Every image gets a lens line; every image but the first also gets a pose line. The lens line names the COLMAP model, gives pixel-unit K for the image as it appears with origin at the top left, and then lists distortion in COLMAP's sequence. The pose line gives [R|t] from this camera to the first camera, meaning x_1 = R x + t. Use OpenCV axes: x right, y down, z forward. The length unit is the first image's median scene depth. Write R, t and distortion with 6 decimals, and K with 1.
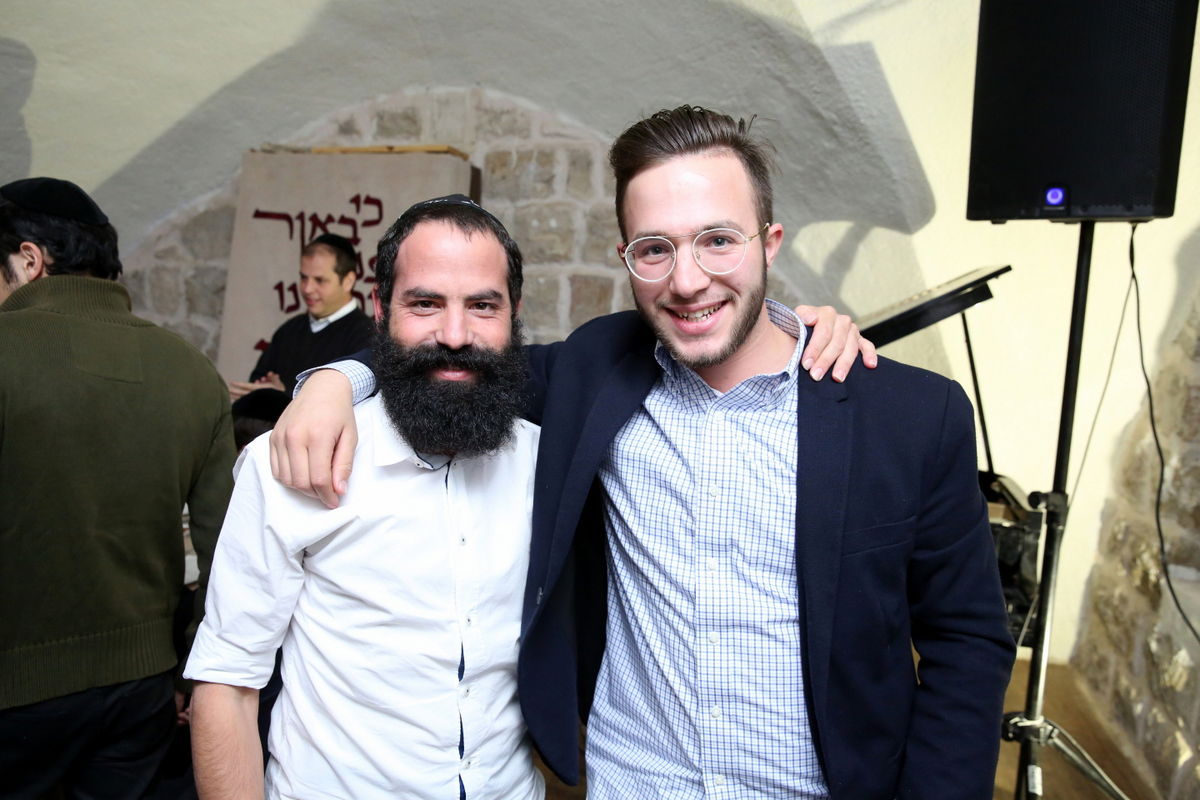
lens RADIAL K [[966.9, 0, 588.8], [0, 966.9, 402.9], [0, 0, 1]] dist [-0.051687, 0.014901]
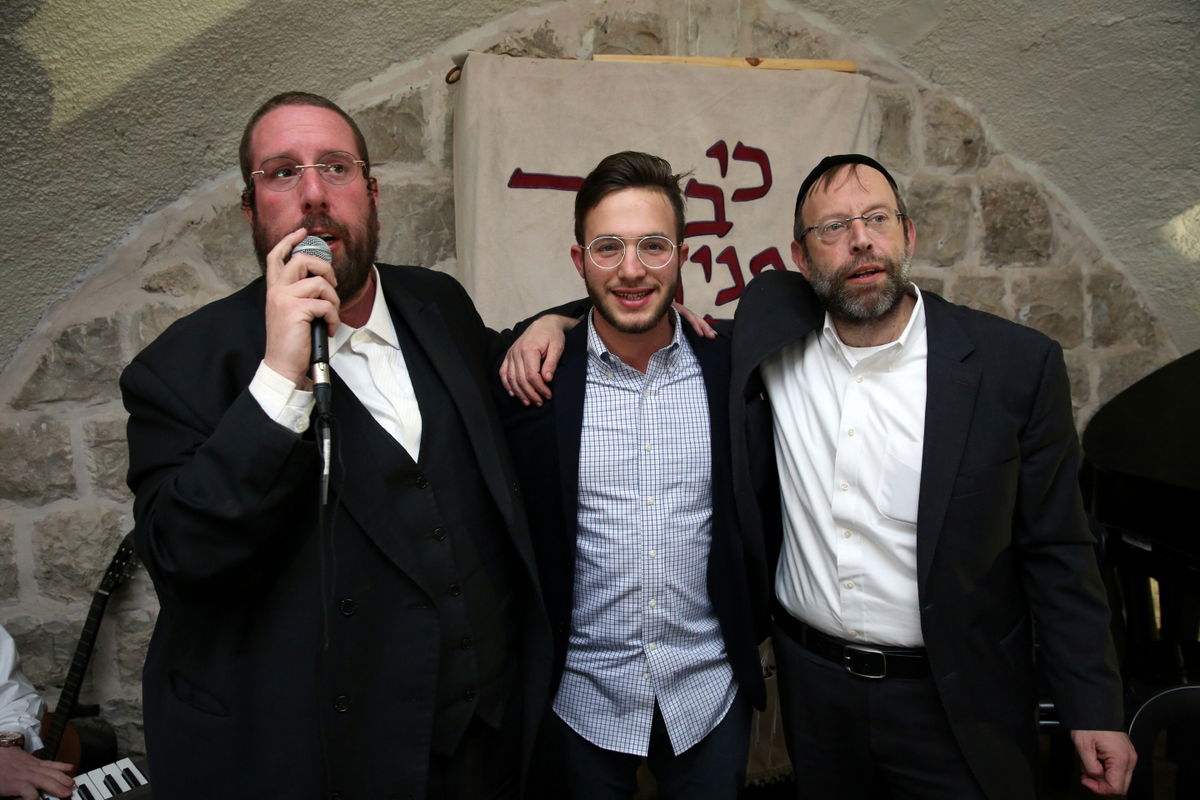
lens RADIAL K [[797.0, 0, 600.9], [0, 797.0, 401.0], [0, 0, 1]] dist [-0.100896, 0.065989]
pose [[0.888068, -0.123275, 0.442876, -0.472047], [0.119726, 0.992151, 0.036089, -0.088901], [-0.443848, 0.020974, 0.895856, 0.588408]]
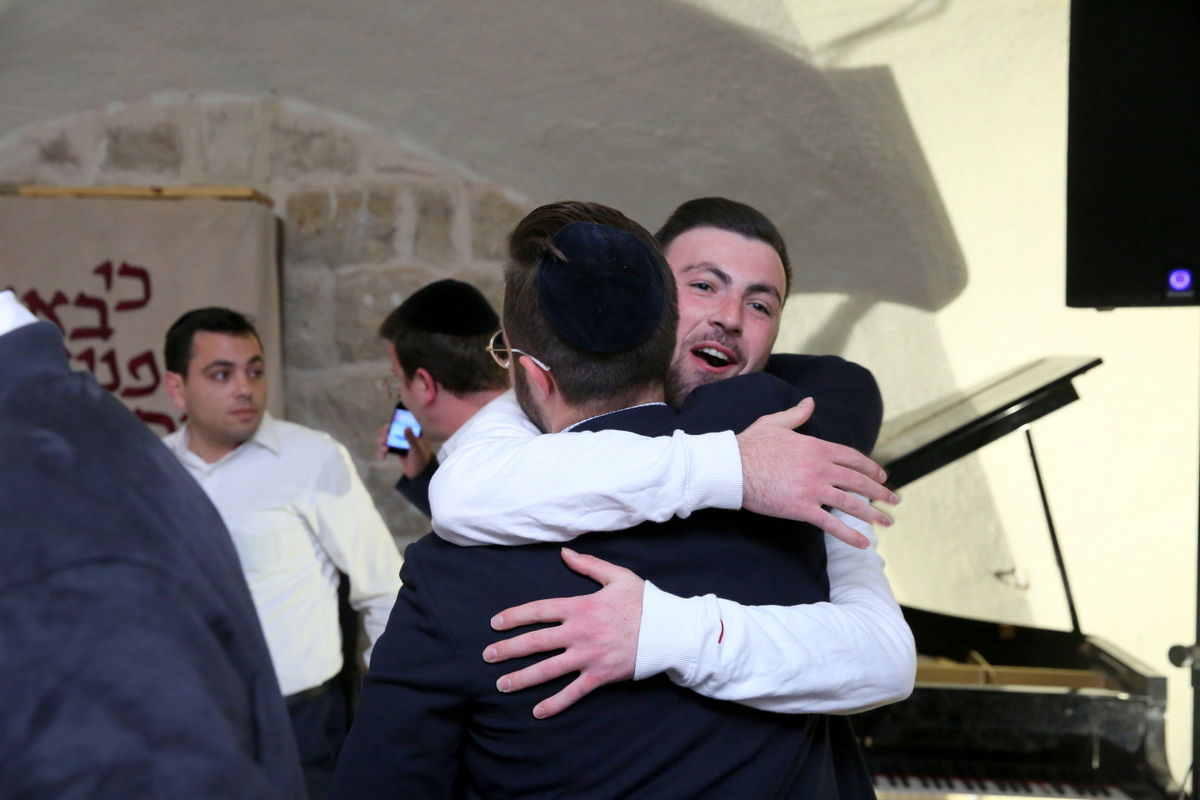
lens RADIAL K [[1652.0, 0, 599.7], [0, 1652.0, 393.5], [0, 0, 1]] dist [0.104134, 0.000000]
pose [[0.976692, -0.027340, 0.212898, -0.145912], [0.049896, 0.993604, -0.101303, 0.001335], [-0.208766, 0.109564, 0.971809, -0.136380]]
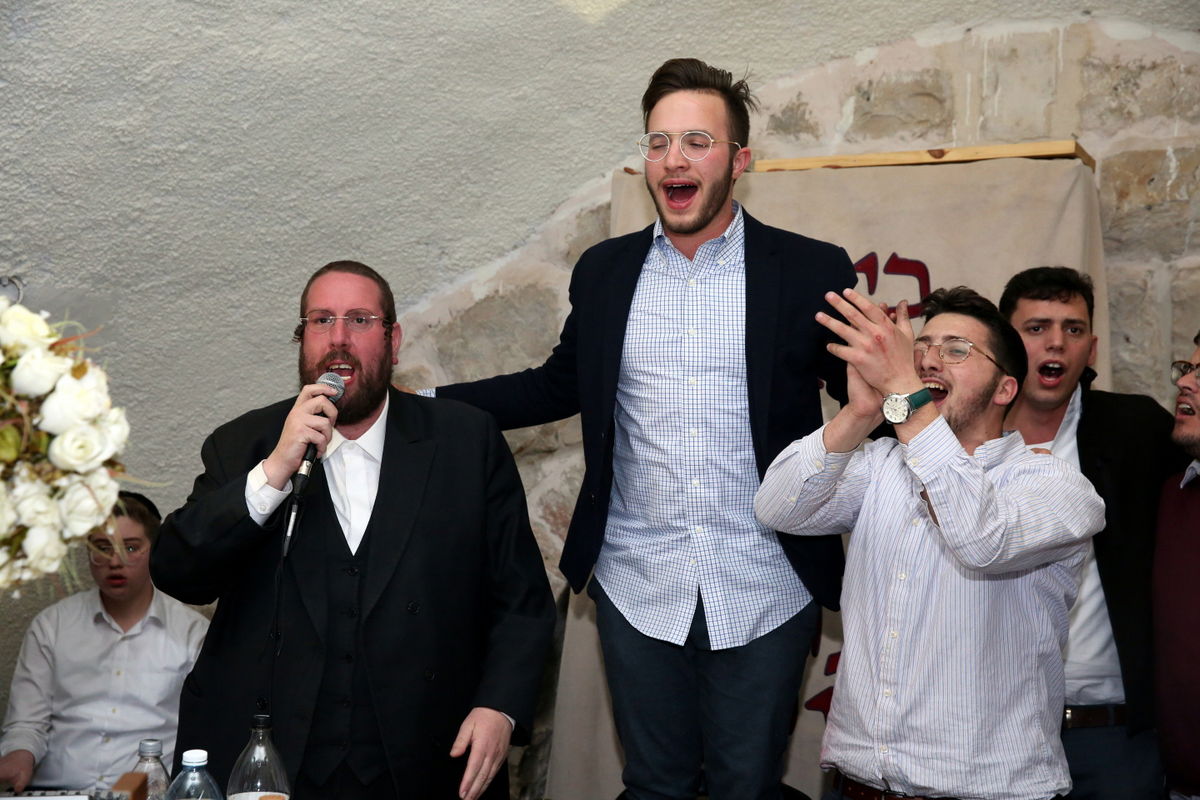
lens RADIAL K [[1652.0, 0, 606.6], [0, 1652.0, 396.7], [0, 0, 1]] dist [0.104134, 0.000000]
pose [[0.988006, -0.022453, -0.152777, -0.226162], [0.002917, 0.991910, -0.126910, -0.042582], [0.154391, 0.124942, 0.980078, 0.185382]]
